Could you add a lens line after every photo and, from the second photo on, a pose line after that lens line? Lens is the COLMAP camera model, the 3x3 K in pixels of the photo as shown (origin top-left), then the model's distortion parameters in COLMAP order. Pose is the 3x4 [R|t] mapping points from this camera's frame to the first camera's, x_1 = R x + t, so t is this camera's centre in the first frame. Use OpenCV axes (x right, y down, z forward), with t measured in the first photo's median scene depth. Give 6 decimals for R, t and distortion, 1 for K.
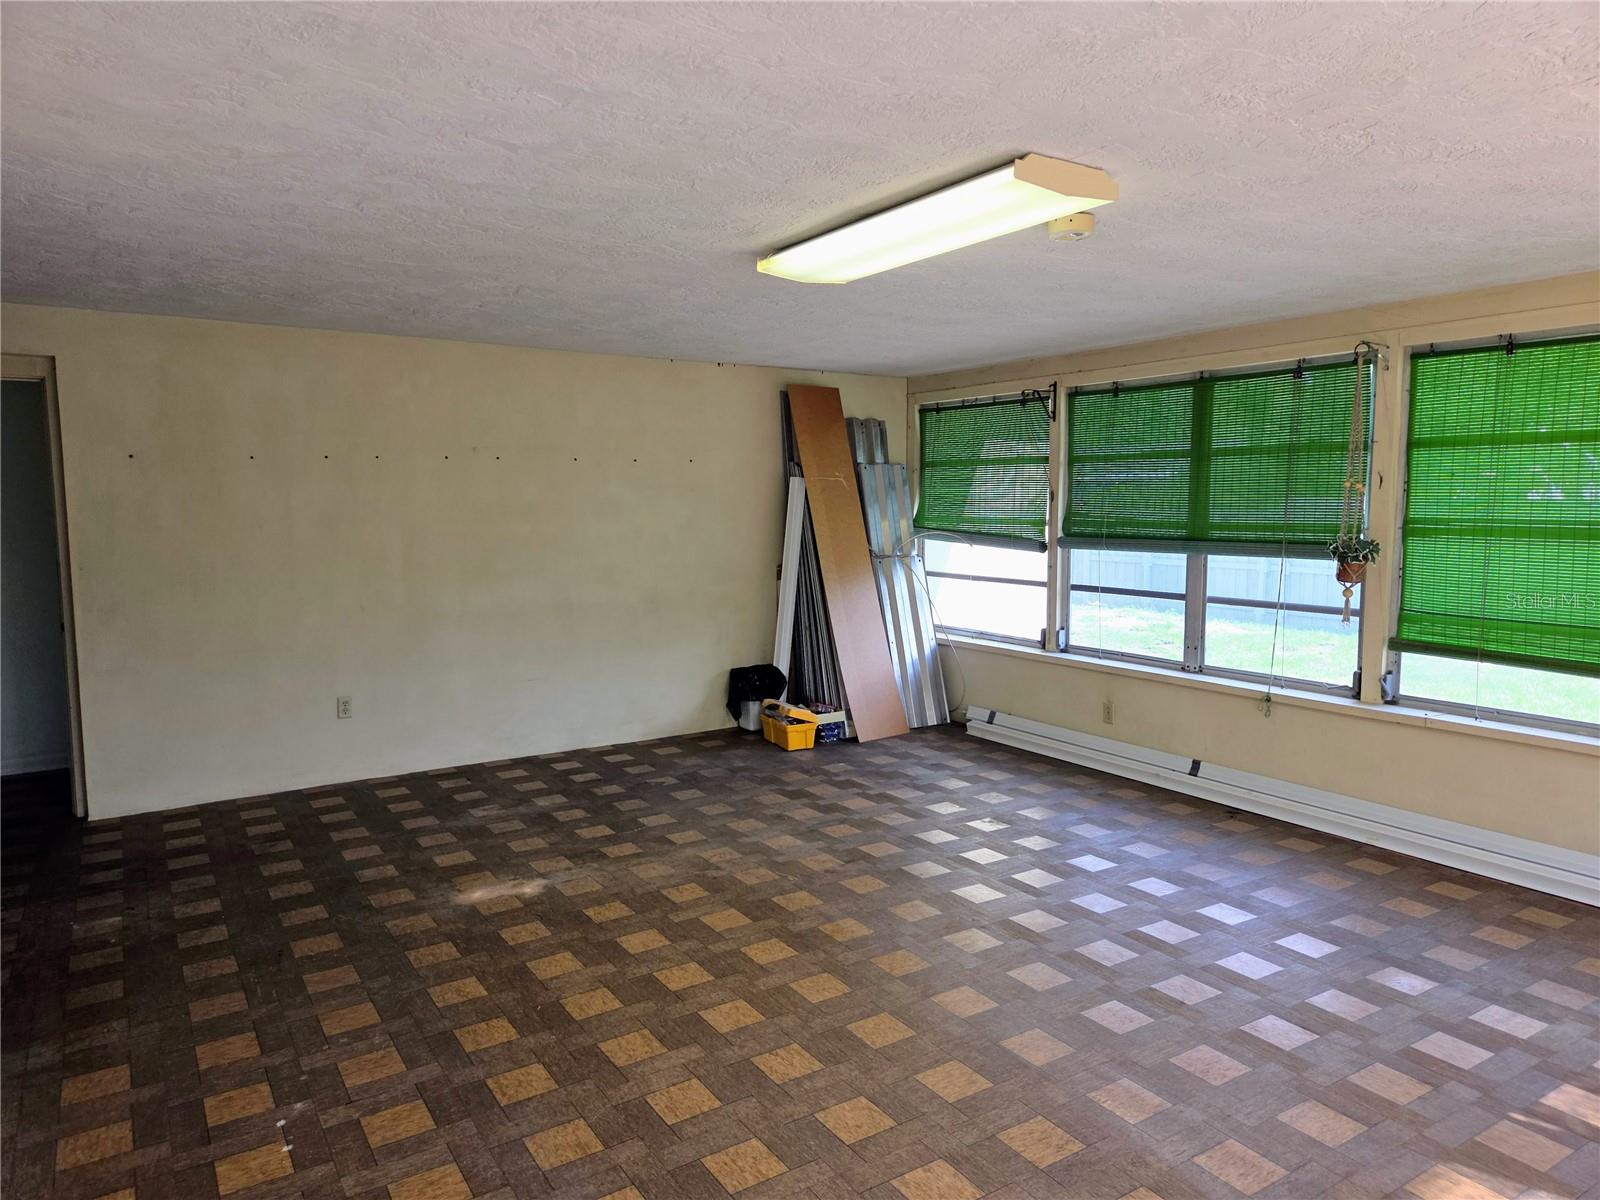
lens RADIAL K [[1077.4, 0, 802.0], [0, 1077.4, 598.0], [0, 0, 1]] dist [0.062991, -0.047053]
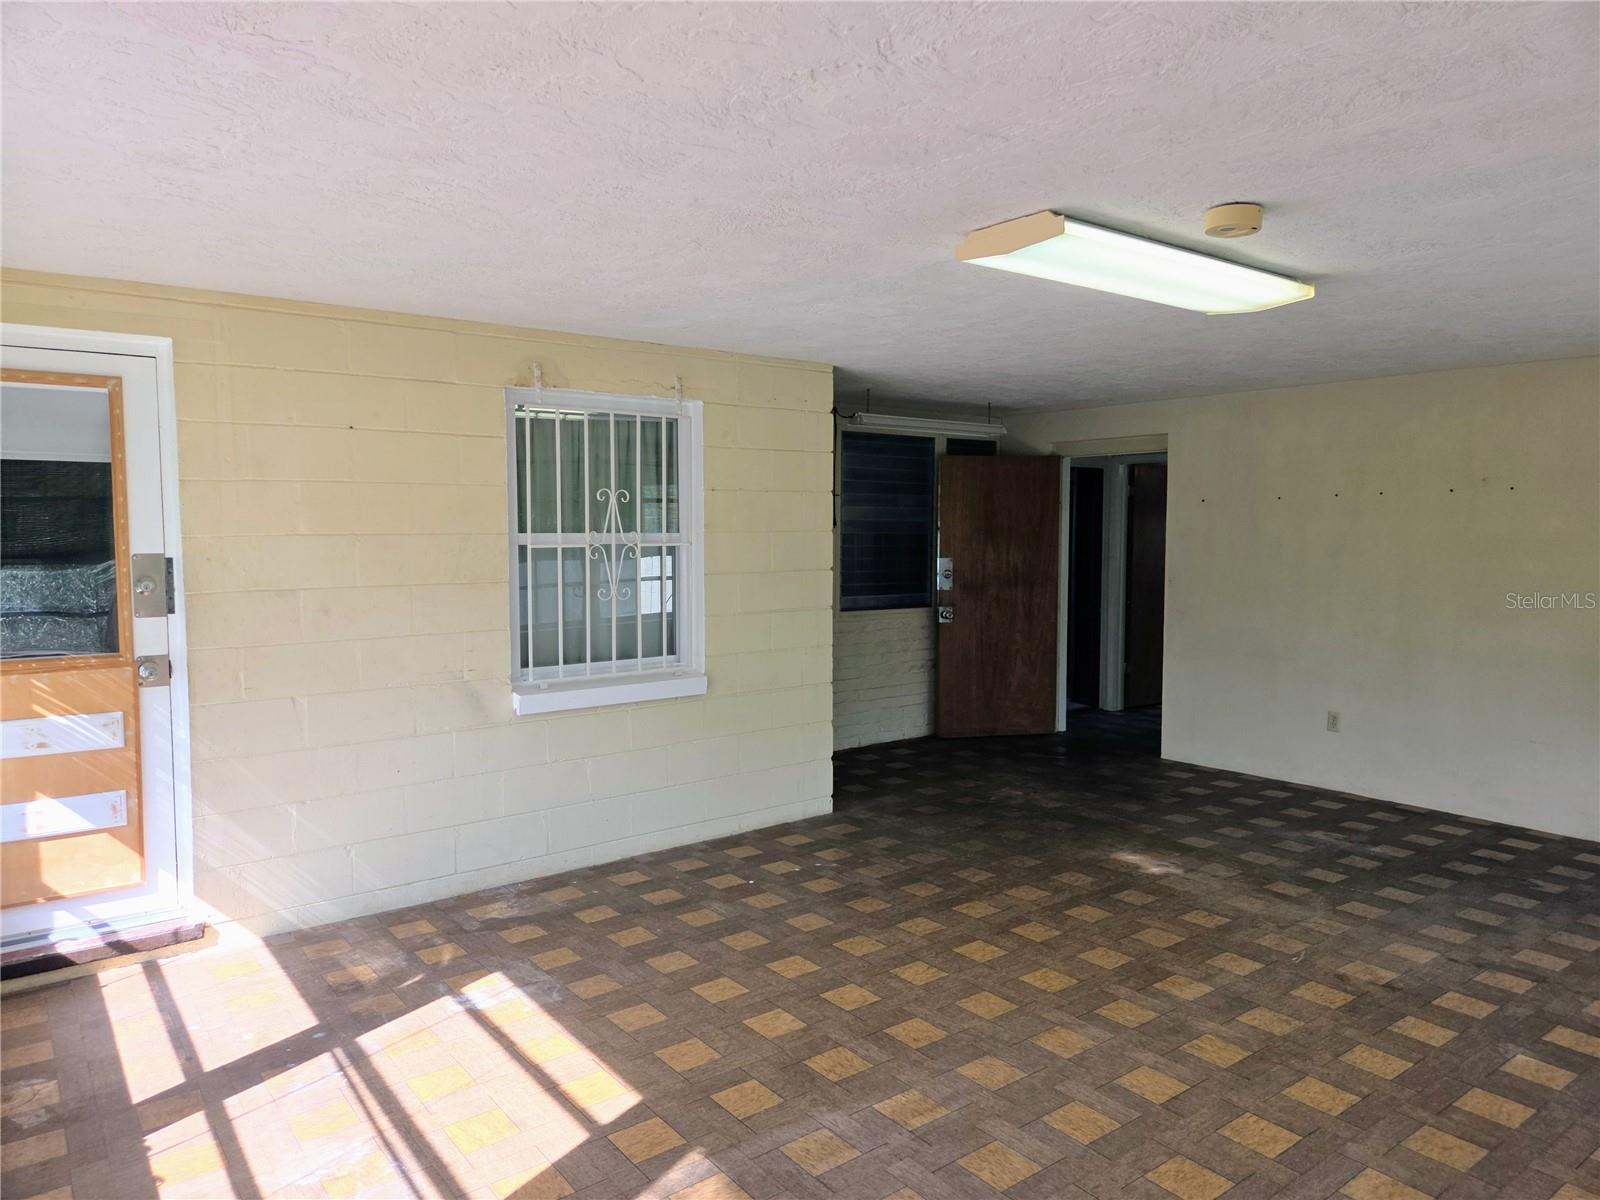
lens RADIAL K [[1077.4, 0, 801.4], [0, 1077.4, 600.3], [0, 0, 1]] dist [0.062991, -0.047053]
pose [[0.072475, 0.074141, -0.994611, 0.806637], [-0.093561, 0.993341, 0.067229, -0.057729], [0.992972, 0.088184, 0.078929, 0.471827]]
